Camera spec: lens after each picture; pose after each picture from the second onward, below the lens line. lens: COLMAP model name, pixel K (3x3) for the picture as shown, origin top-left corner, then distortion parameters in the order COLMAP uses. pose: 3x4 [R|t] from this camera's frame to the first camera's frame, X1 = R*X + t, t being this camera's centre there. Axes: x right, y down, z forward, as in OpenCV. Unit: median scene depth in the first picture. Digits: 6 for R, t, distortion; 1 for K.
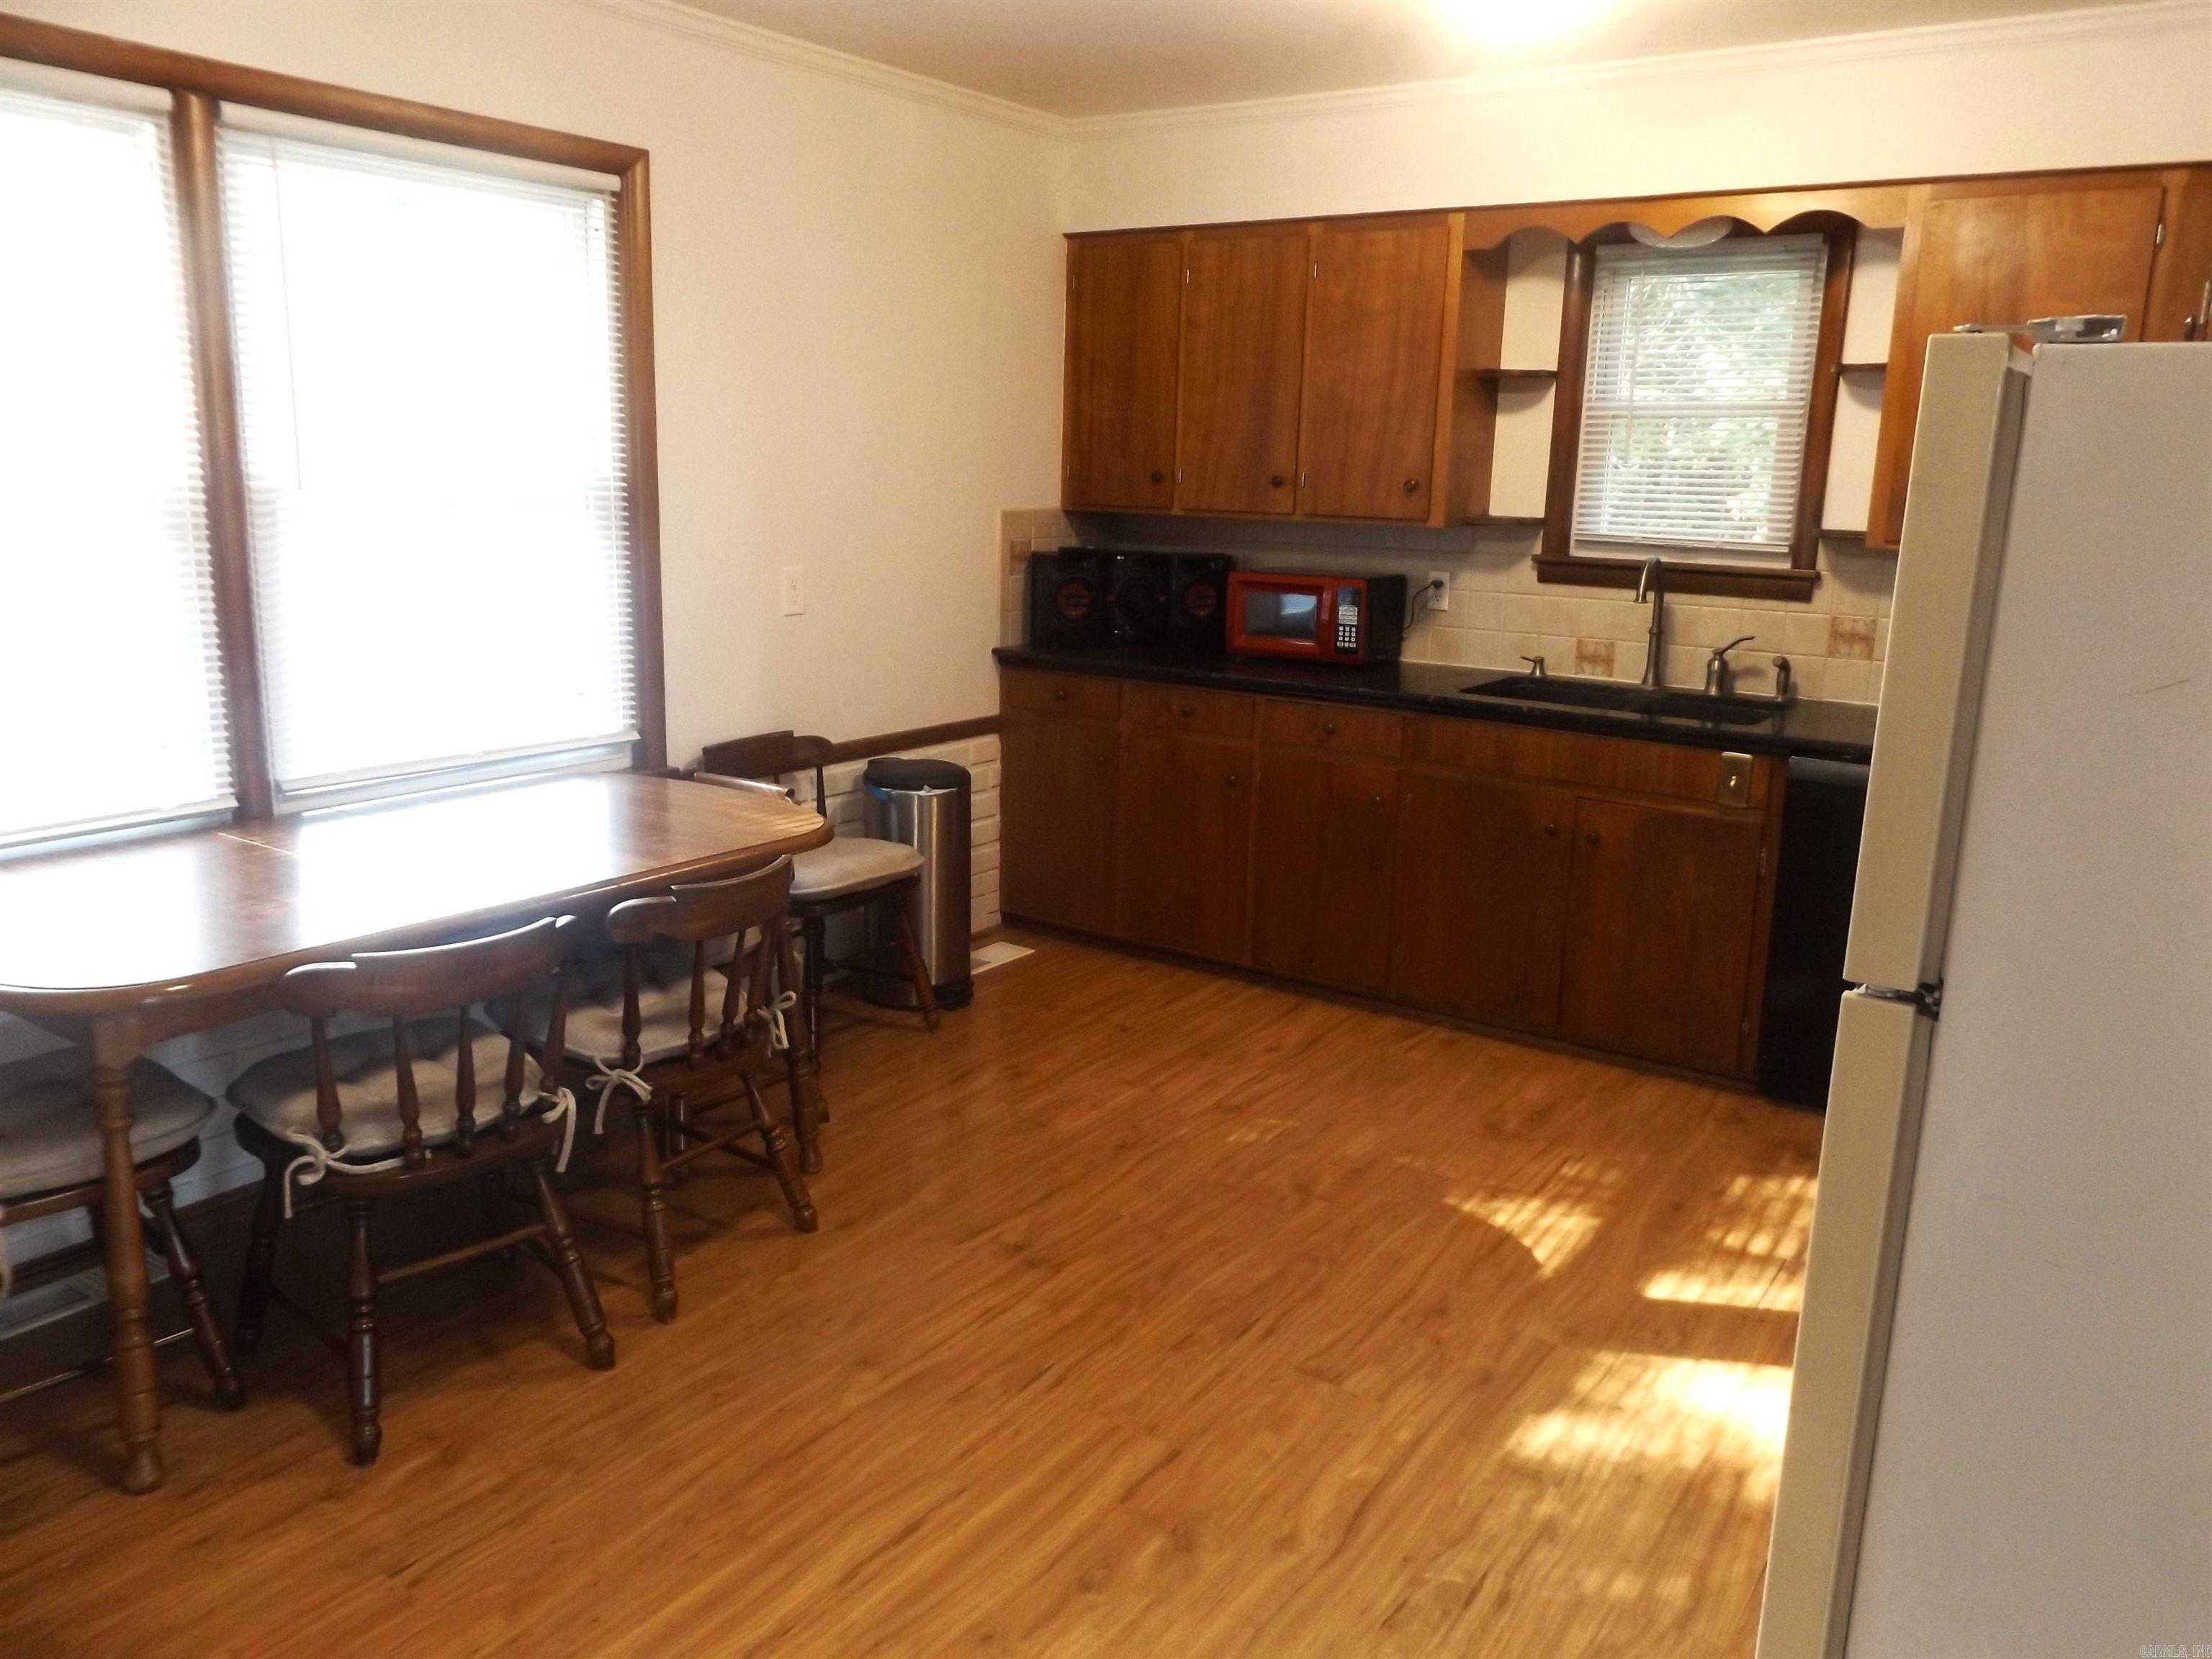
lens RADIAL K [[1653.4, 0, 1106.4], [0, 1653.4, 825.5], [0, 0, 1]] dist [-0.003118, 0.006726]
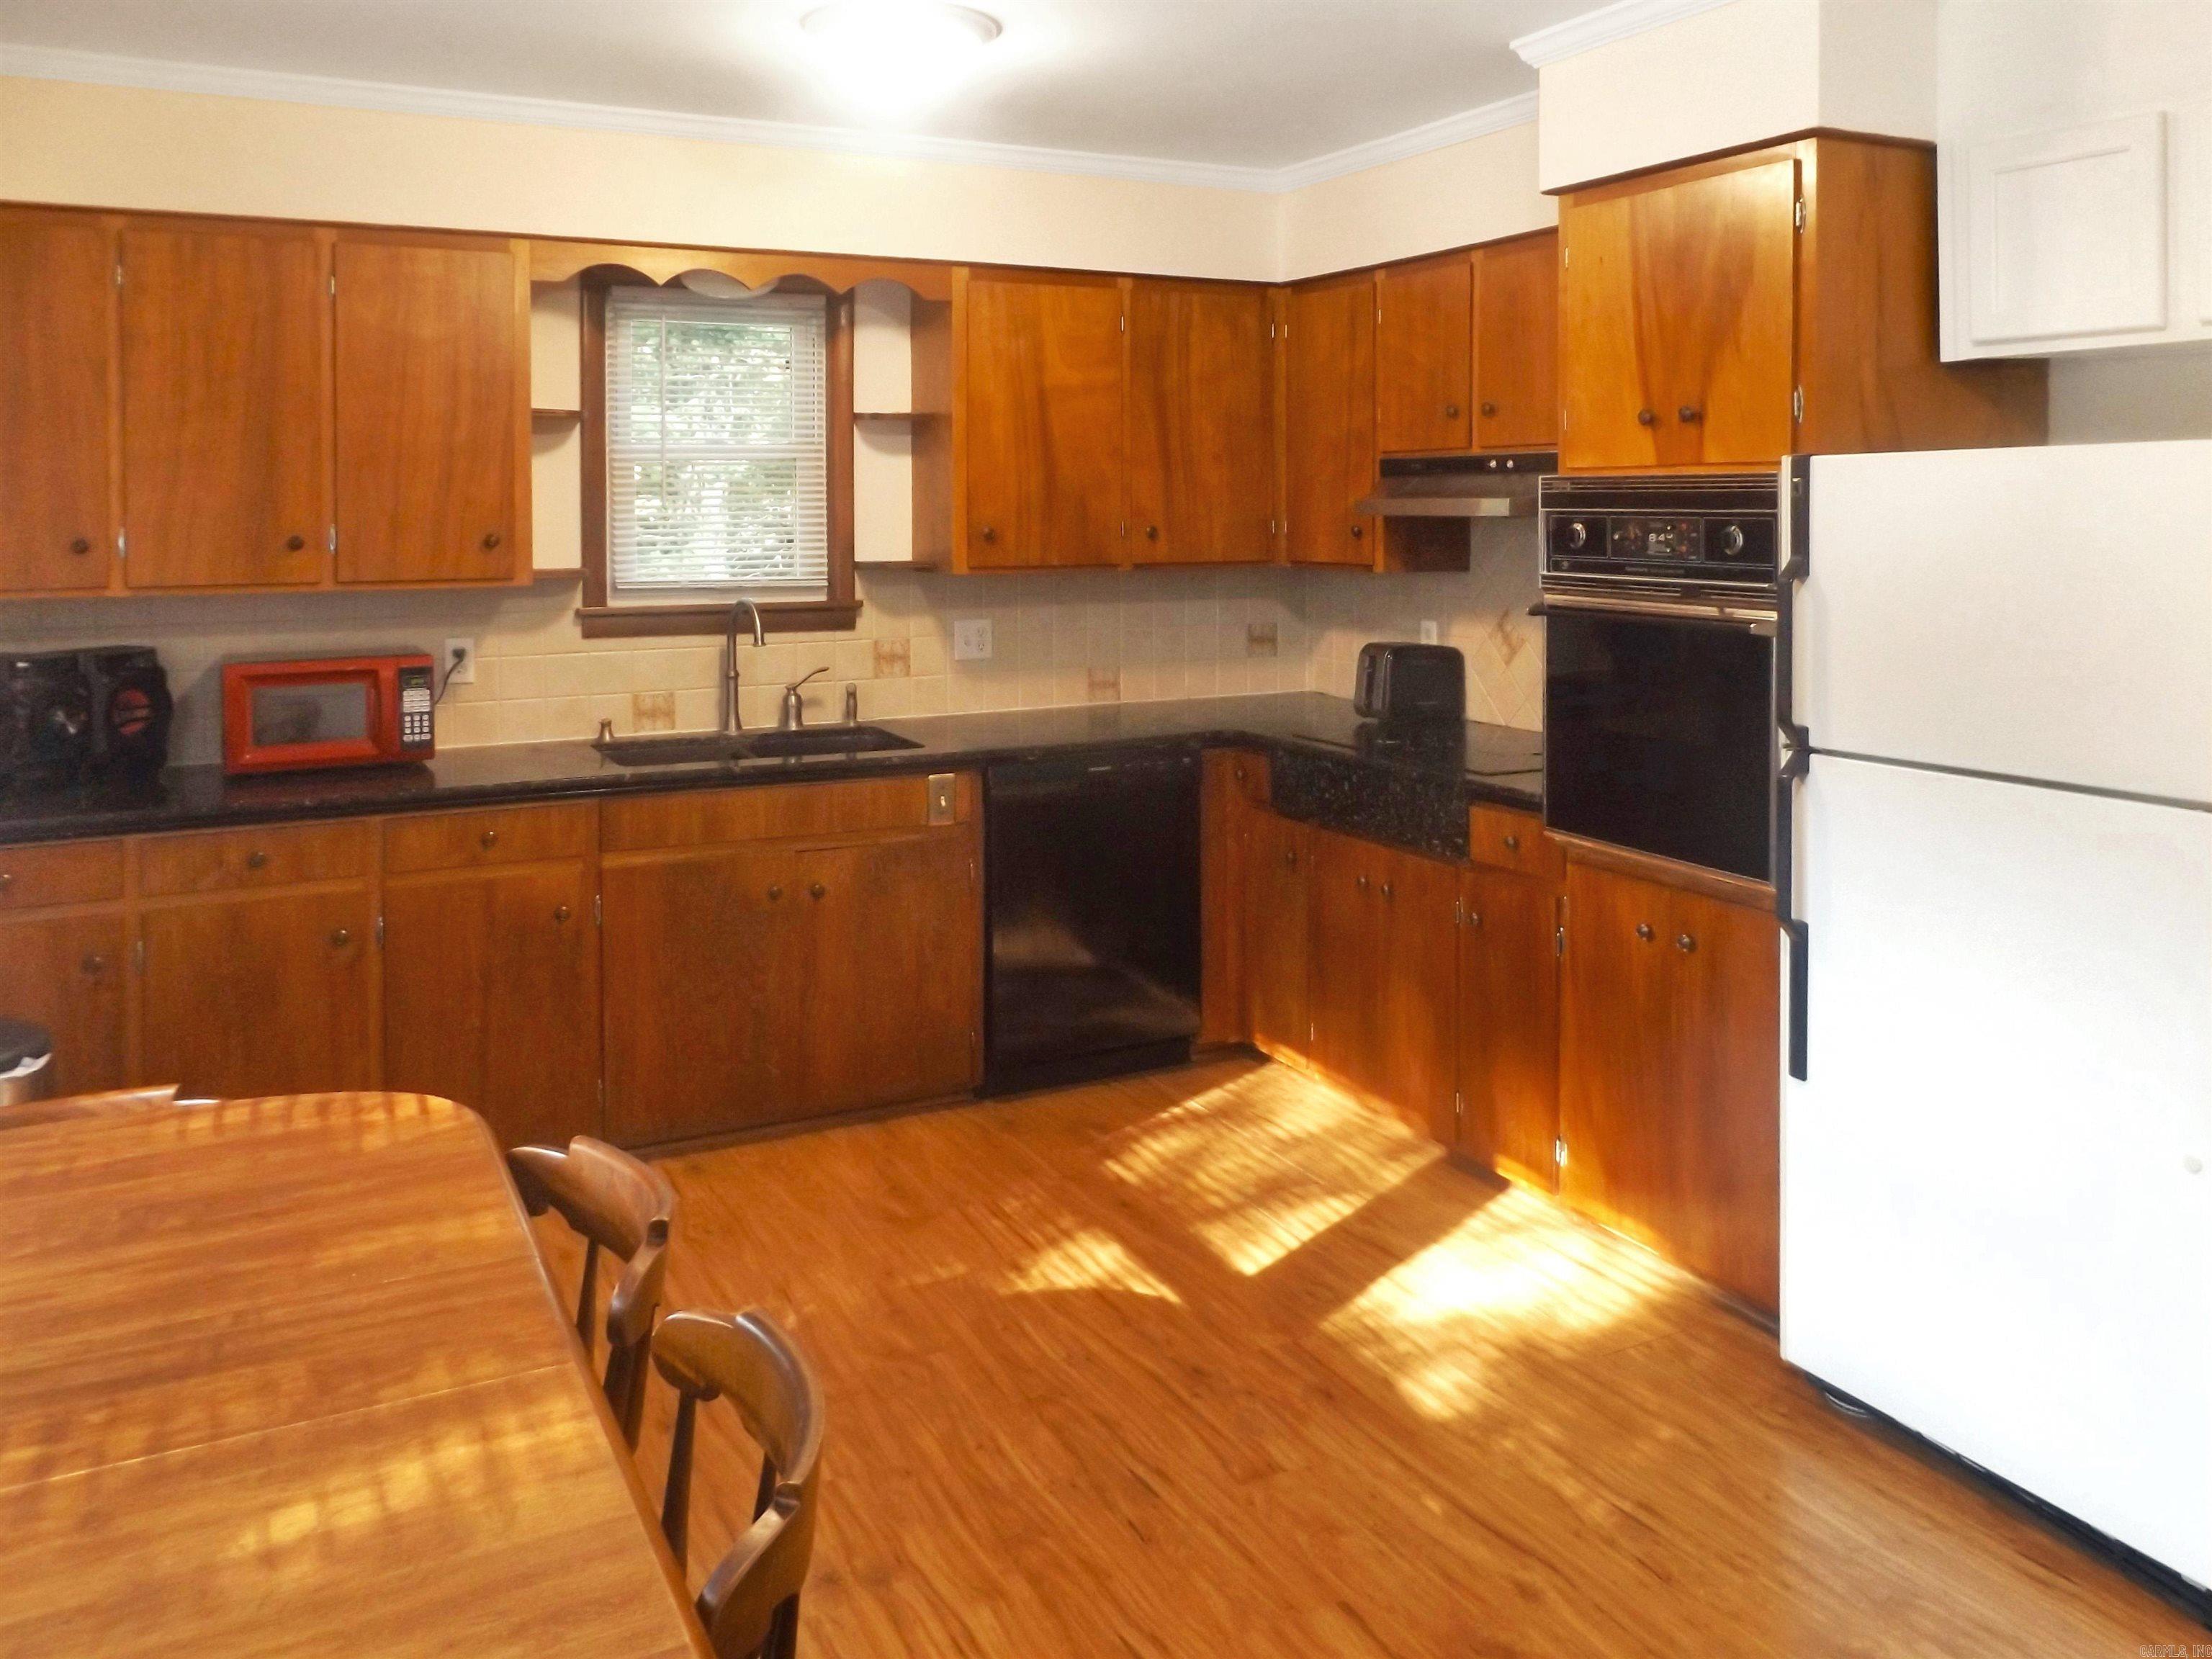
lens RADIAL K [[1753.8, 0, 1107.1], [0, 1753.8, 540.7], [0, 0, 1]] dist [-0.002295, 0.000742]
pose [[0.470423, -0.045400, 0.881272, -0.474156], [0.210547, 0.975607, -0.062130, -0.084876], [-0.856955, 0.214777, 0.468507, 0.315346]]
